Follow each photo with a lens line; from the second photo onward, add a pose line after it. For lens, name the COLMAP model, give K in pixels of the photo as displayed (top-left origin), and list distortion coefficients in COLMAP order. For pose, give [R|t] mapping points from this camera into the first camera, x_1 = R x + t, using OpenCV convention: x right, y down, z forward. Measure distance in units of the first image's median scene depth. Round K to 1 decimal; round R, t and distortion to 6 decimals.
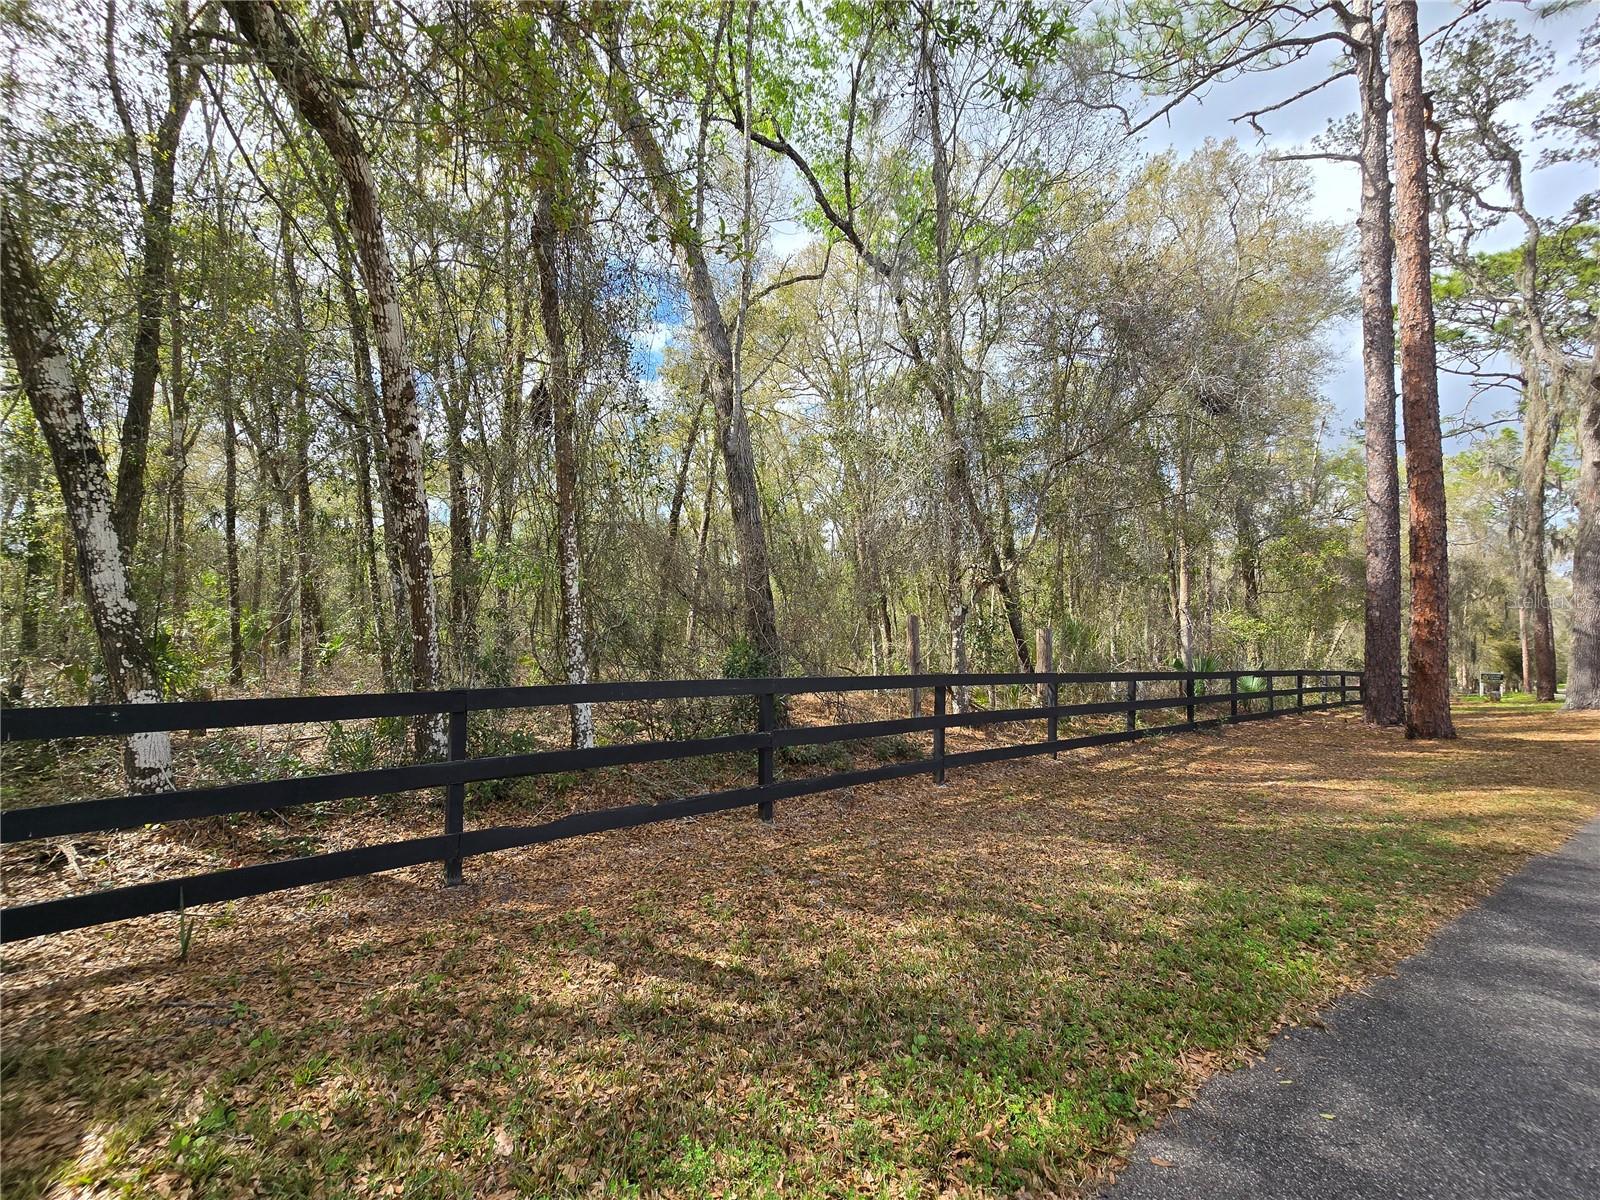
lens RADIAL K [[644.5, 0, 795.4], [0, 644.5, 600.1], [0, 0, 1]] dist [-0.000673, -0.000252]
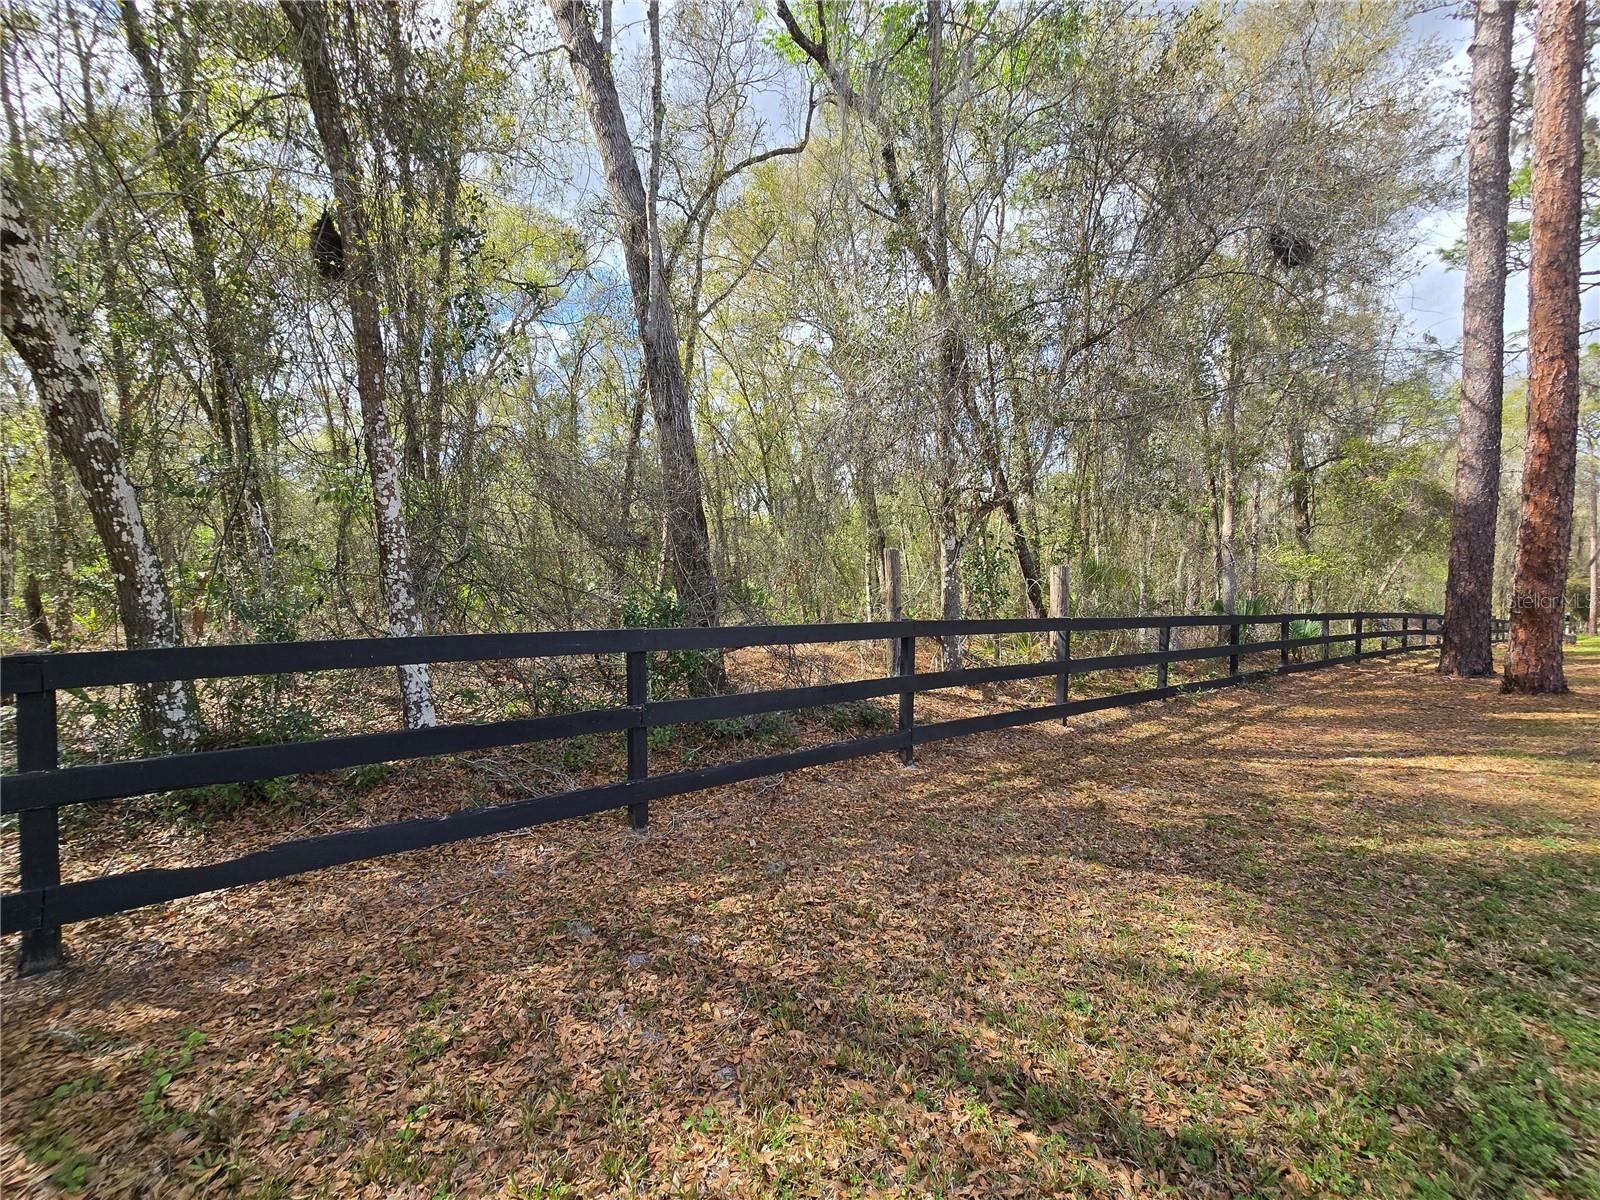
lens RADIAL K [[648.0, 0, 798.2], [0, 648.0, 604.2], [0, 0, 1]] dist [-0.003669, -0.000503]
pose [[0.999414, -0.011308, -0.032303, 0.112760], [0.014028, 0.996261, 0.085246, 0.026875], [0.031218, -0.085650, 0.995836, 0.228782]]
